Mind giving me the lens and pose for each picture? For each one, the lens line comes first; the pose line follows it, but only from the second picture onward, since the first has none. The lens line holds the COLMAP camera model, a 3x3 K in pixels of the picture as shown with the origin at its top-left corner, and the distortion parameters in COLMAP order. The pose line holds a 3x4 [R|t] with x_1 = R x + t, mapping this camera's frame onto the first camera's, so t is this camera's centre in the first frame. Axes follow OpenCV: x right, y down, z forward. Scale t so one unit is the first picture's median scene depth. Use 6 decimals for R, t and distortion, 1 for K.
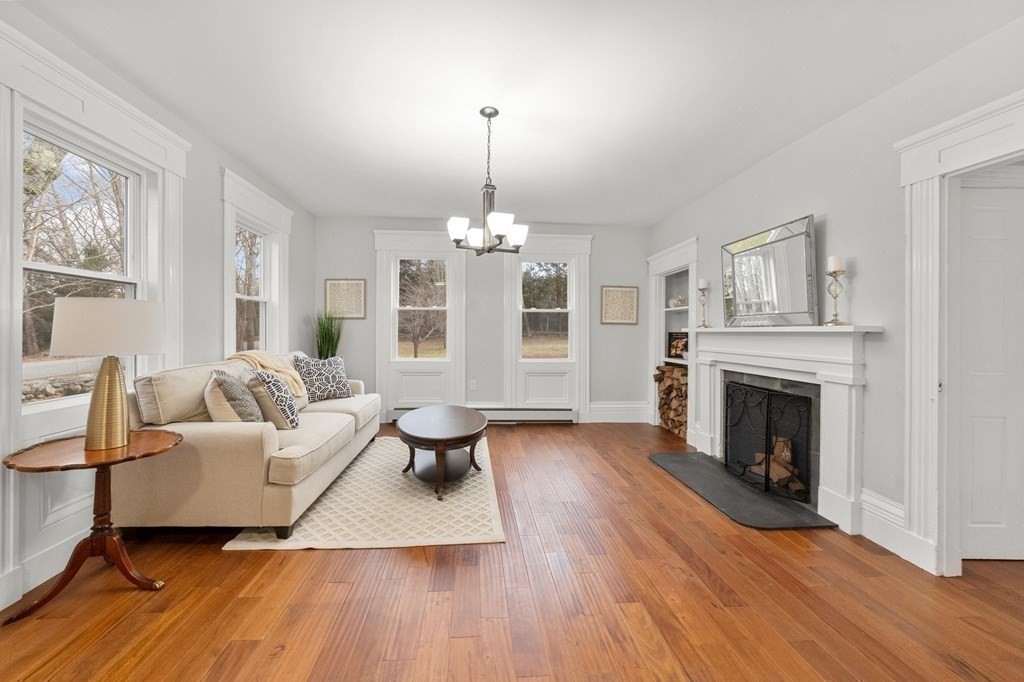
lens RADIAL K [[409.5, 0, 489.7], [0, 409.5, 330.5], [0, 0, 1]] dist [-0.020285, 0.005940]
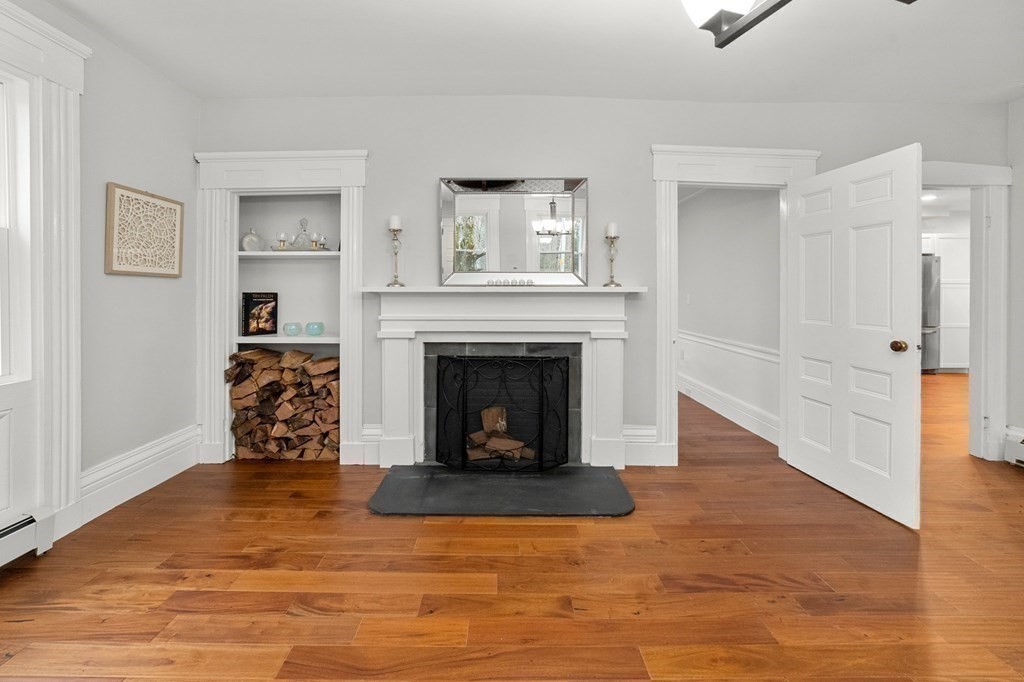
lens RADIAL K [[409.5, 0, 510.4], [0, 409.5, 288.4], [0, 0, 1]] dist [-0.020285, 0.005940]
pose [[0.033623, -0.001032, 0.999434, -0.208675], [-0.004016, 0.999991, 0.001167, -0.006304], [-0.999427, -0.004053, 0.033619, 0.969974]]
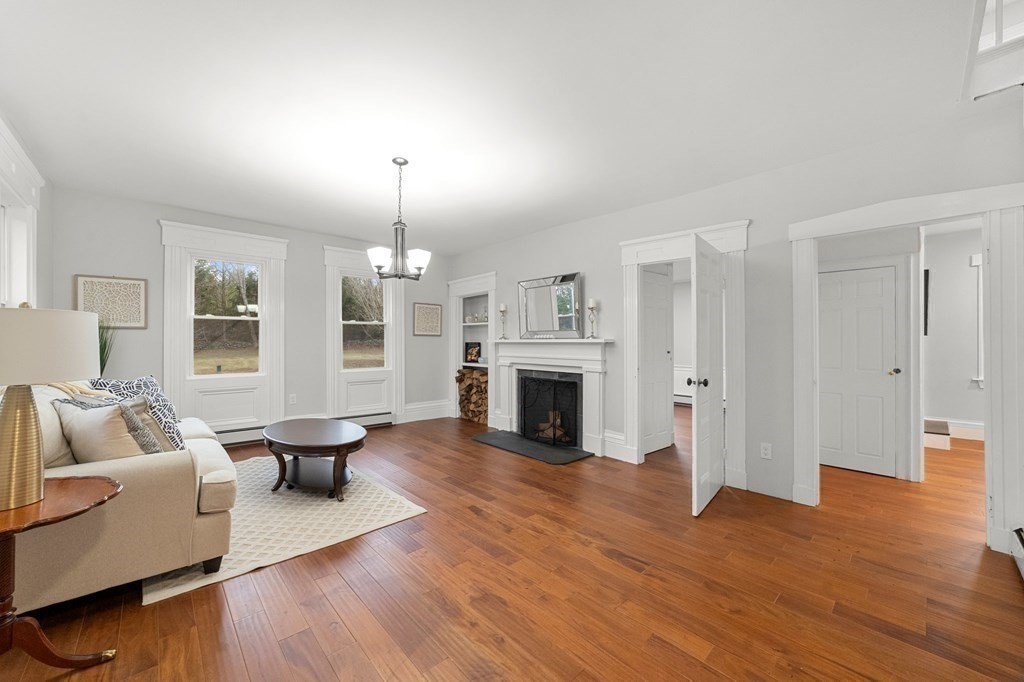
lens RADIAL K [[409.5, 0, 508.3], [0, 409.5, 336.6], [0, 0, 1]] dist [-0.020285, 0.005940]
pose [[0.774077, 0.000133, 0.633091, -0.420775], [0.003669, 0.999982, -0.004696, -0.011715], [-0.633081, 0.005958, 0.774063, -0.102154]]
